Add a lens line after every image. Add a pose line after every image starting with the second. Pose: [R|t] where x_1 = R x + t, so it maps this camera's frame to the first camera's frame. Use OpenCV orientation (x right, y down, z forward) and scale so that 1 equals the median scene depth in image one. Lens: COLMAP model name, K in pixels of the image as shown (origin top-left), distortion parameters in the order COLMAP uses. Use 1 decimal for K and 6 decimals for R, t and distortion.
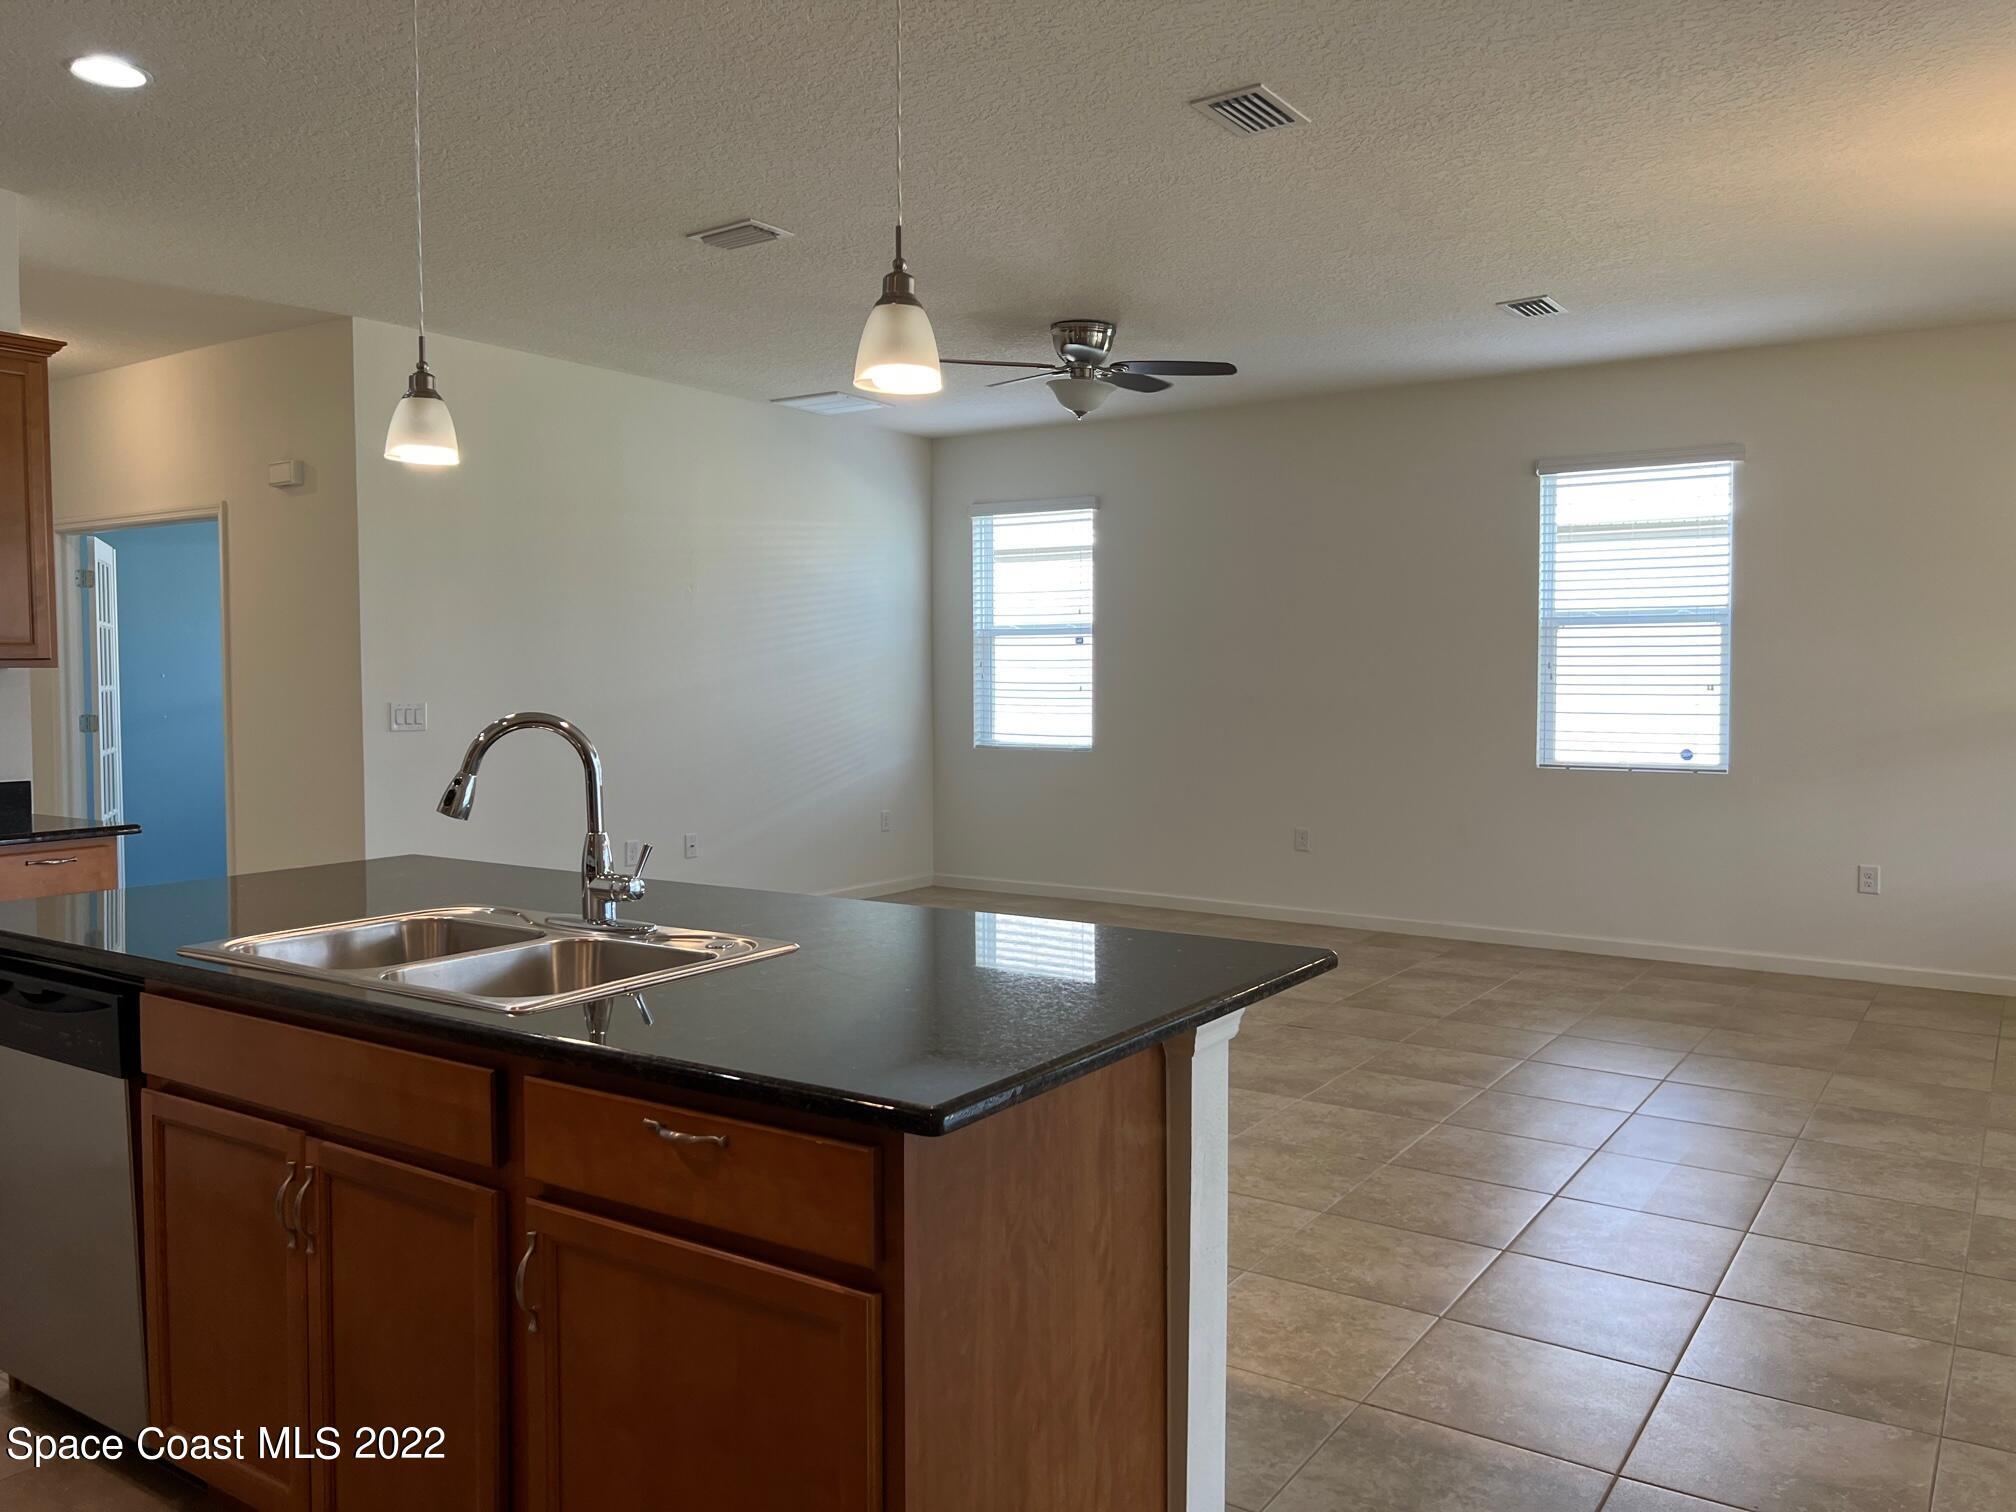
lens RADIAL K [[1520.1, 0, 1019.7], [0, 1520.1, 742.9], [0, 0, 1]] dist [0.061107, -0.077699]
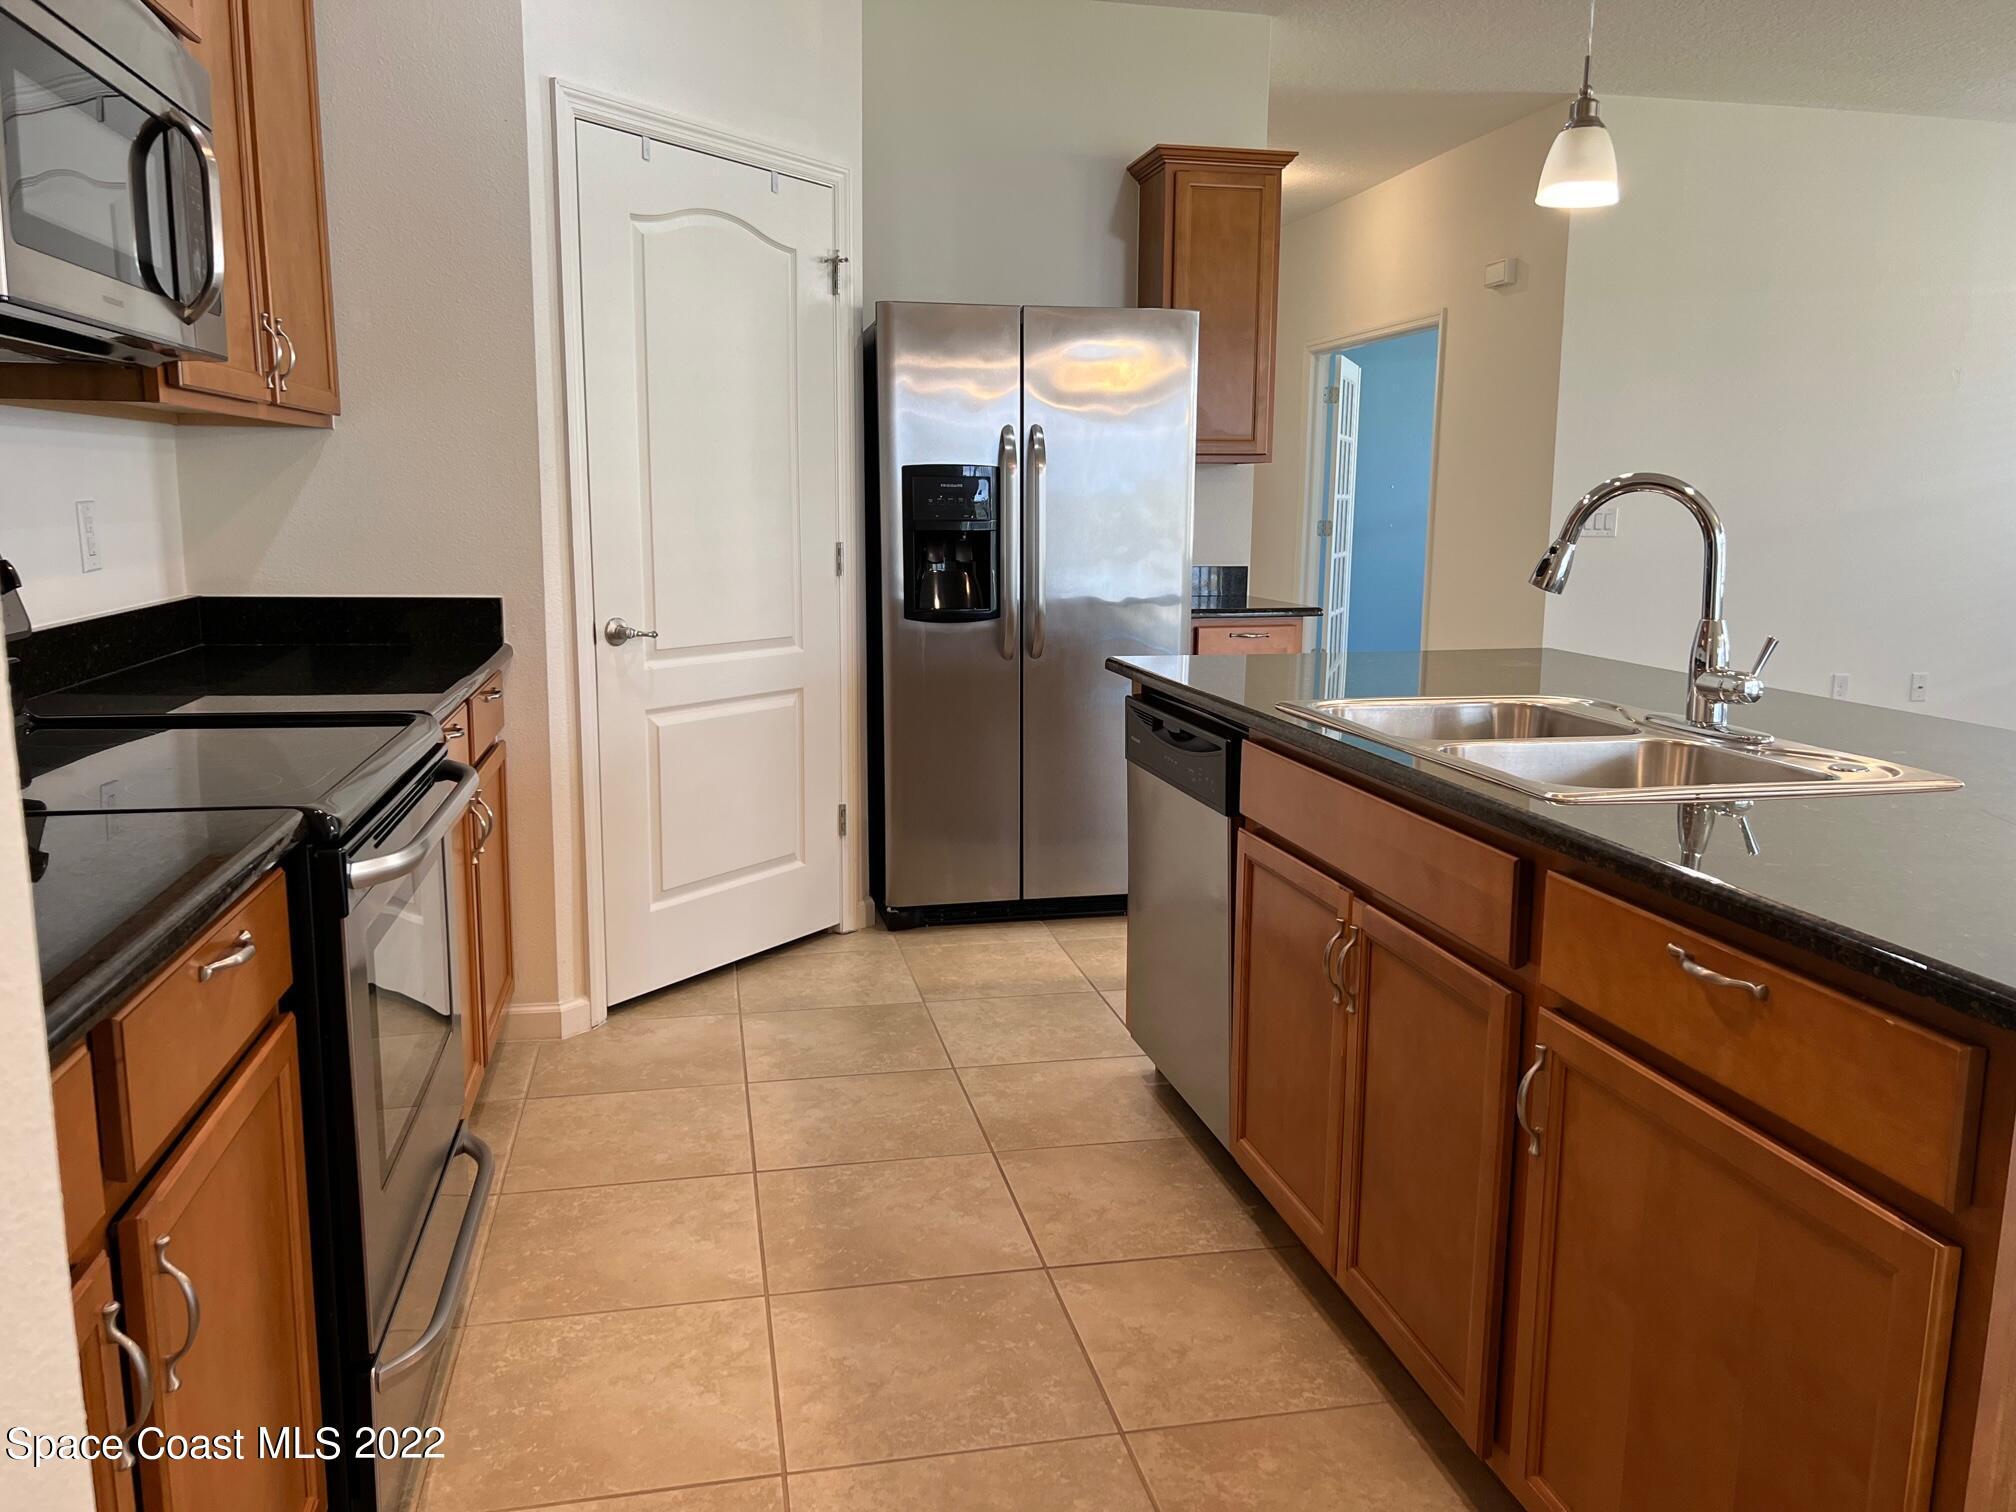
lens RADIAL K [[1520.1, 0, 1014.4], [0, 1520.1, 745.7], [0, 0, 1]] dist [0.061107, -0.077699]
pose [[0.718453, 0.119590, -0.685217, 0.034923], [-0.042416, 0.990808, 0.128451, 0.036839], [0.694281, -0.063222, 0.716922, 0.130369]]
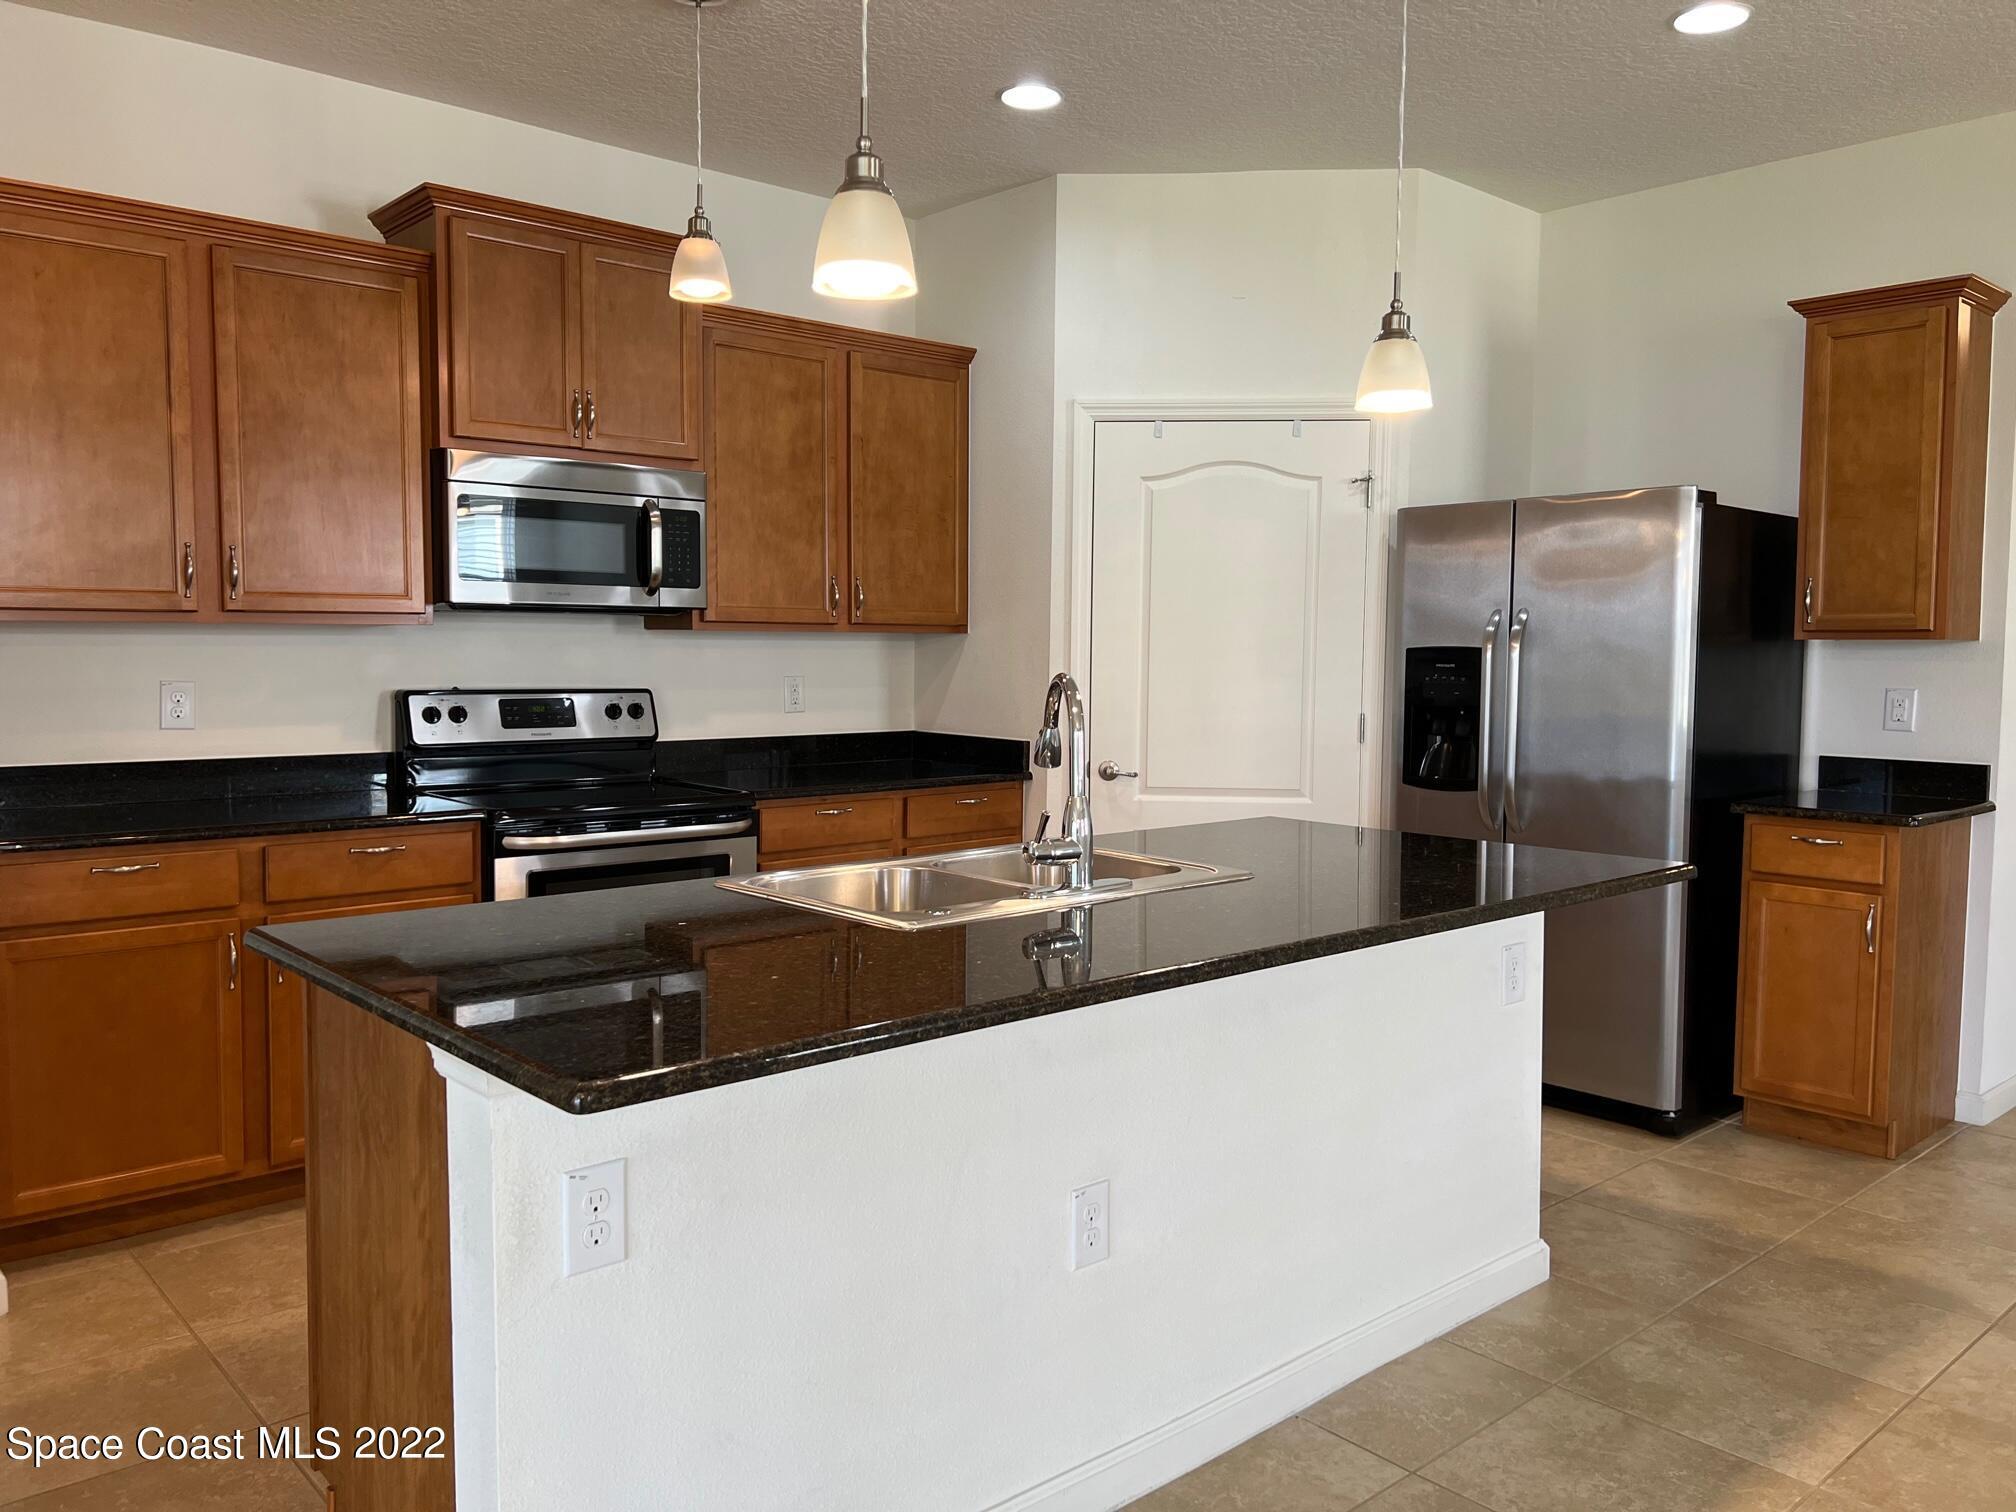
lens RADIAL K [[1520.1, 0, 1002.5], [0, 1520.1, 751.7], [0, 0, 1]] dist [0.061107, -0.077699]
pose [[-0.255479, 0.066948, -0.964494, 0.710818], [-0.053610, 0.995084, 0.083271, -0.050257], [0.965327, 0.072981, -0.250634, 1.244745]]
